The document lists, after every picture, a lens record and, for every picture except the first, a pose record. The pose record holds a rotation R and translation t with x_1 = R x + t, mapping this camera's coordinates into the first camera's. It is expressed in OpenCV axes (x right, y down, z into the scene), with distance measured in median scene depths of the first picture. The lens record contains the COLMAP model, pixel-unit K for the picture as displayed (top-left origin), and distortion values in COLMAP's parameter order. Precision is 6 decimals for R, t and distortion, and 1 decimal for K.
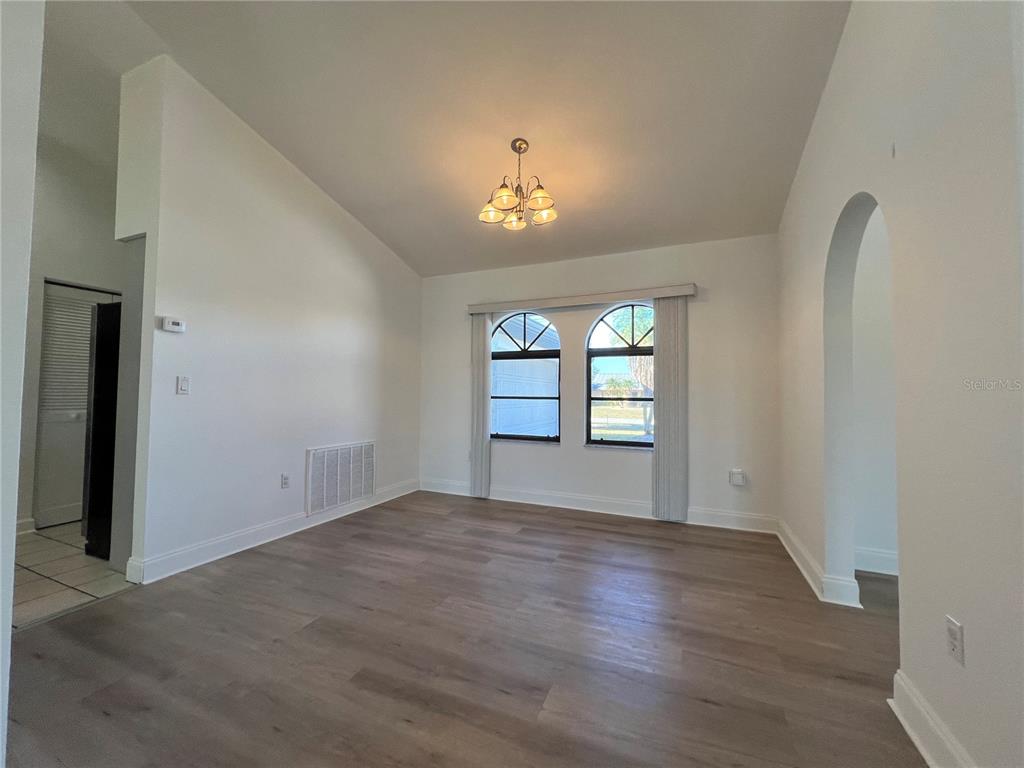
lens RADIAL K [[408.5, 0, 510.8], [0, 408.5, 381.8], [0, 0, 1]] dist [-0.003497, 0.000463]
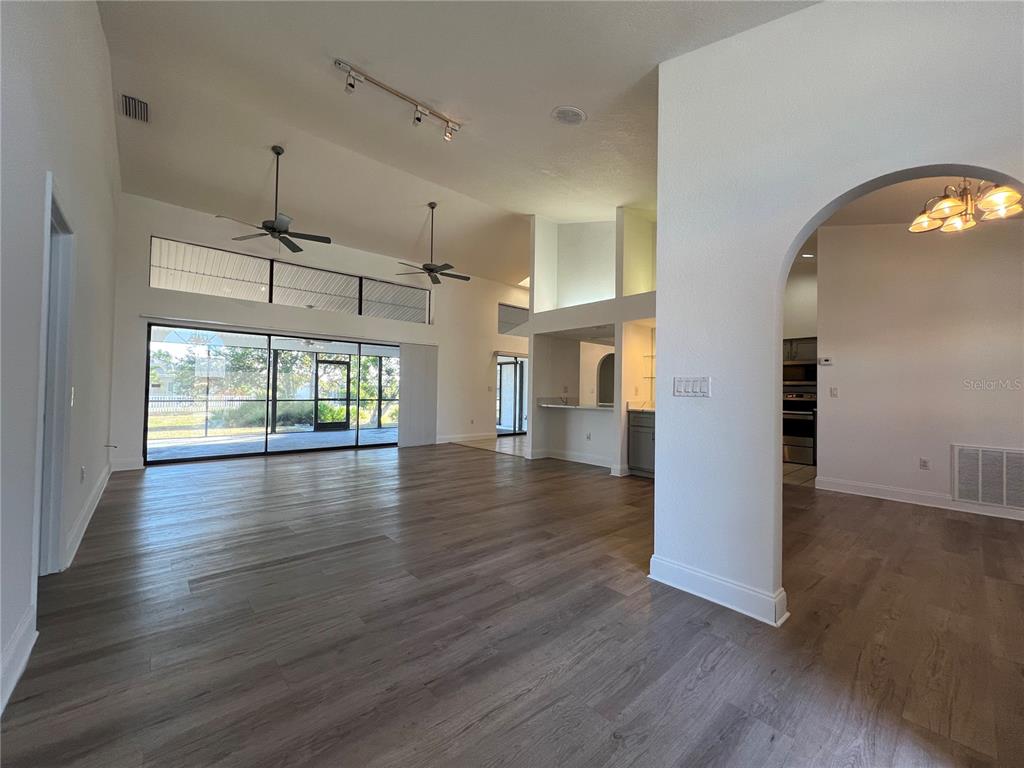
lens RADIAL K [[408.5, 0, 506.8], [0, 408.5, 381.4], [0, 0, 1]] dist [-0.003497, 0.000463]
pose [[-0.432084, -0.038342, -0.901018, 0.988839], [0.006383, 0.998941, -0.045570, 0.022442], [0.901811, -0.025442, -0.431381, 0.287706]]
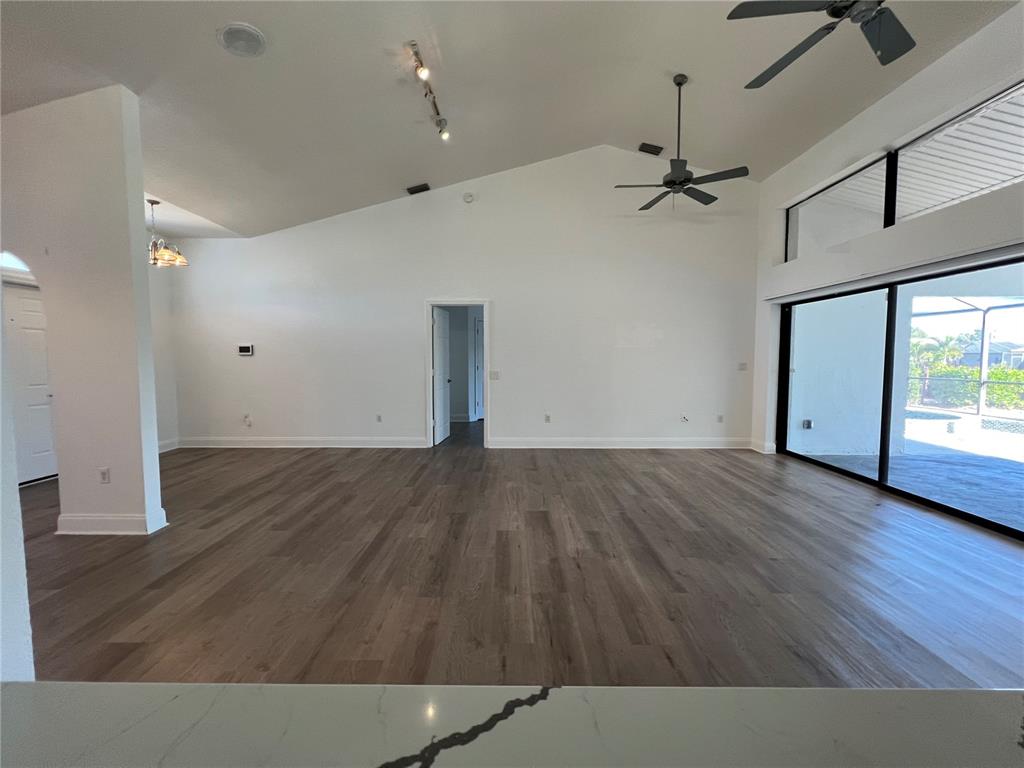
lens RADIAL K [[408.5, 0, 511.2], [0, 408.5, 383.0], [0, 0, 1]] dist [-0.003497, 0.000463]
pose [[-0.388722, -0.067308, 0.918893, -0.635537], [-0.031114, 0.997718, 0.059920, -0.048329], [-0.920830, -0.005299, -0.389929, -0.094500]]
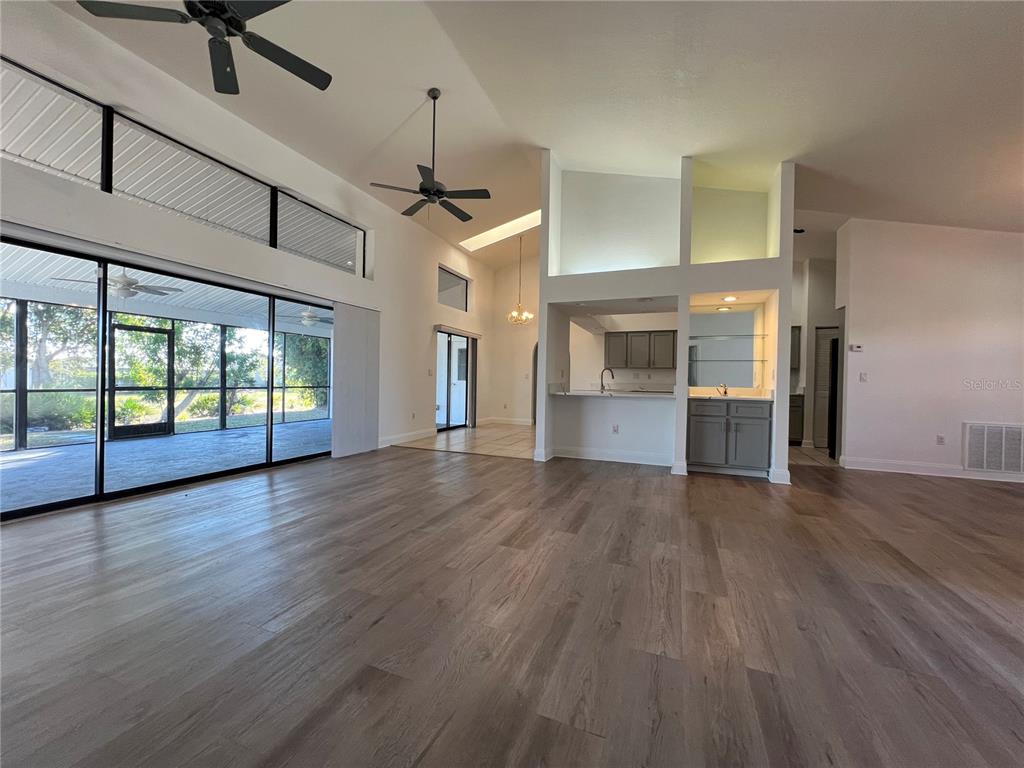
lens RADIAL K [[408.5, 0, 506.8], [0, 408.5, 382.1], [0, 0, 1]] dist [-0.003497, 0.000463]
pose [[0.007647, -0.004050, -0.999963, 0.753548], [0.012952, 0.999908, -0.003951, 0.011799], [0.999887, -0.012922, 0.007699, -0.489126]]
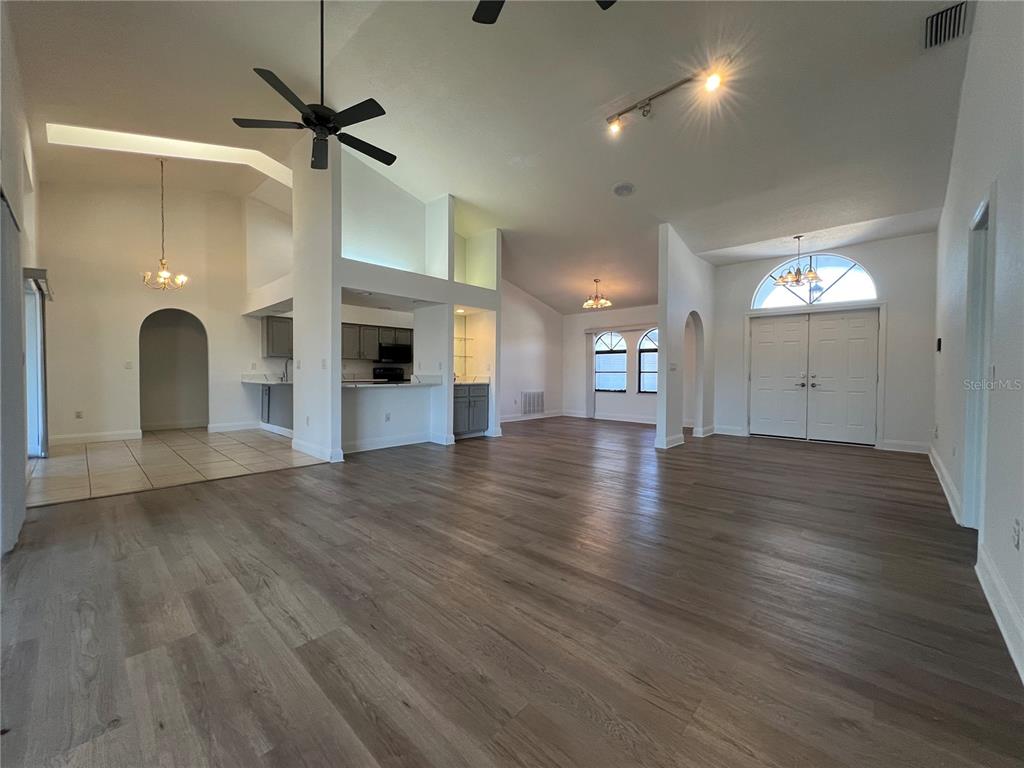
lens RADIAL K [[408.5, 0, 509.2], [0, 408.5, 383.3], [0, 0, 1]] dist [-0.003497, 0.000463]
pose [[0.937977, 0.002530, -0.346688, 0.305850], [0.015376, 0.998686, 0.048887, -0.017059], [0.346356, -0.051185, 0.936706, -1.321641]]
